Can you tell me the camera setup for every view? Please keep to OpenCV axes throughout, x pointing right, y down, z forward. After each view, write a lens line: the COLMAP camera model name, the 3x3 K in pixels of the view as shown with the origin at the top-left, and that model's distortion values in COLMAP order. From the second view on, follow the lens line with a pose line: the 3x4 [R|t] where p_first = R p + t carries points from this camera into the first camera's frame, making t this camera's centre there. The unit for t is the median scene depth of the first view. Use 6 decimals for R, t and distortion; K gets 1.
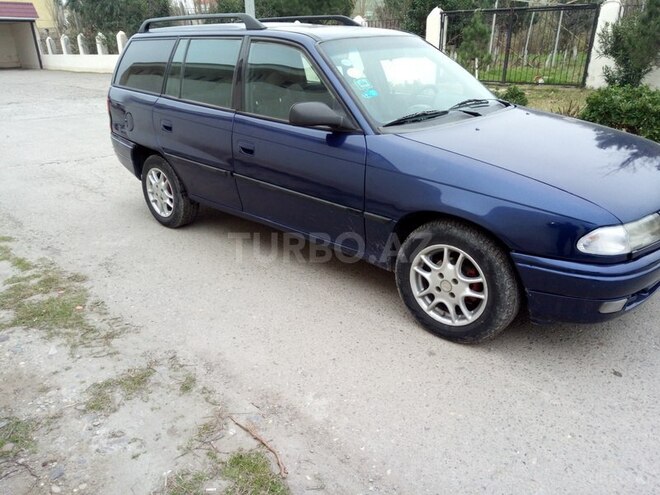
lens RADIAL K [[495.8, 0, 331.1], [0, 495.8, 244.7], [0, 0, 1]] dist [0.011969, -0.001326]
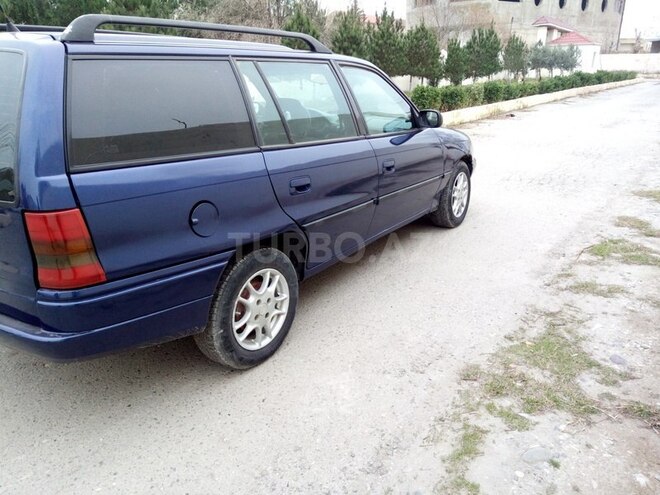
lens RADIAL K [[495.8, 0, 331.4], [0, 495.8, 250.3], [0, 0, 1]] dist [0.011969, -0.001326]
pose [[-0.135072, -0.332183, 0.933493, -1.465970], [0.382222, 0.851738, 0.358397, -0.573844], [-0.914145, 0.405211, 0.011922, 1.453654]]
